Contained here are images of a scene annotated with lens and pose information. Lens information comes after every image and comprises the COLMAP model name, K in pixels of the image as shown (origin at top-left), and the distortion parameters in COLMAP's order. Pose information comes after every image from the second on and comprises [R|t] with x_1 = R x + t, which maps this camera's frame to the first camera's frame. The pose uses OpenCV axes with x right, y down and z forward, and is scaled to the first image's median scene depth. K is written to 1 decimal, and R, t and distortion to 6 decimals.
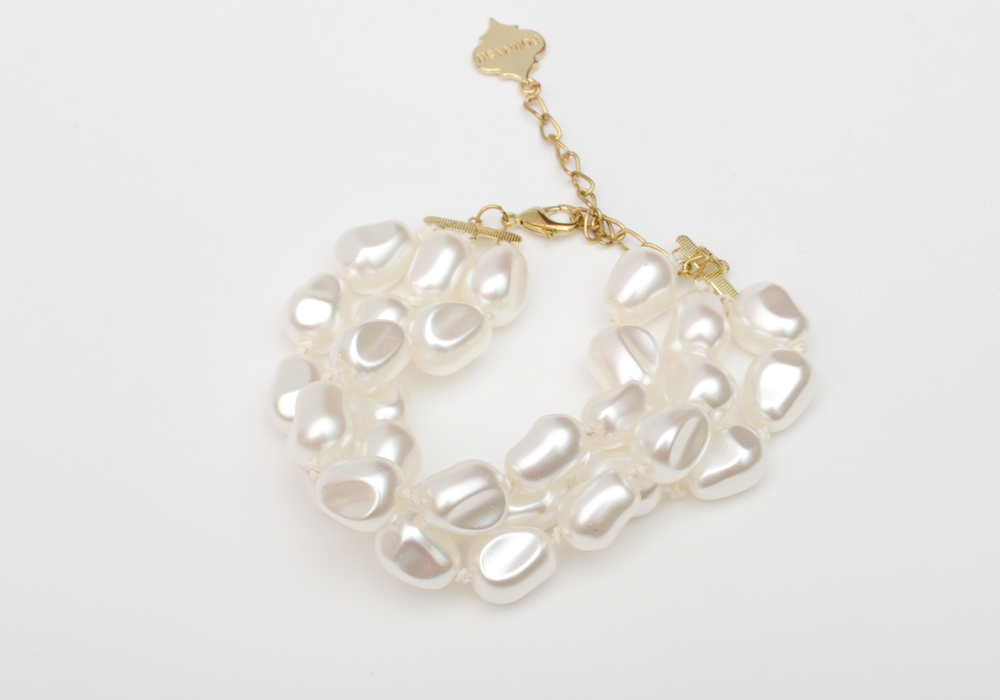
lens RADIAL K [[2771.4, 0, 500.1], [0, 2771.4, 349.8], [0, 0, 1]] dist [0.068301, 0.000000]
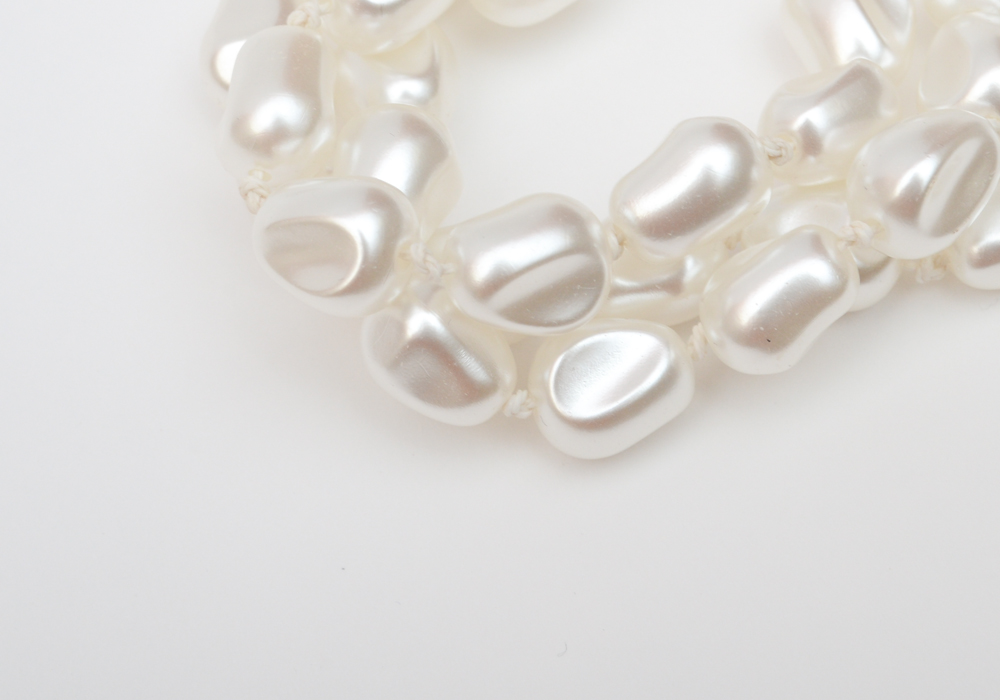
lens RADIAL K [[2771.4, 0, 500.3], [0, 2771.4, 349.4], [0, 0, 1]] dist [0.068301, 0.000000]
pose [[0.995086, 0.070755, -0.069262, 0.019757], [-0.060066, 0.987489, 0.145796, -0.008032], [0.078711, -0.140919, 0.986887, 0.462689]]
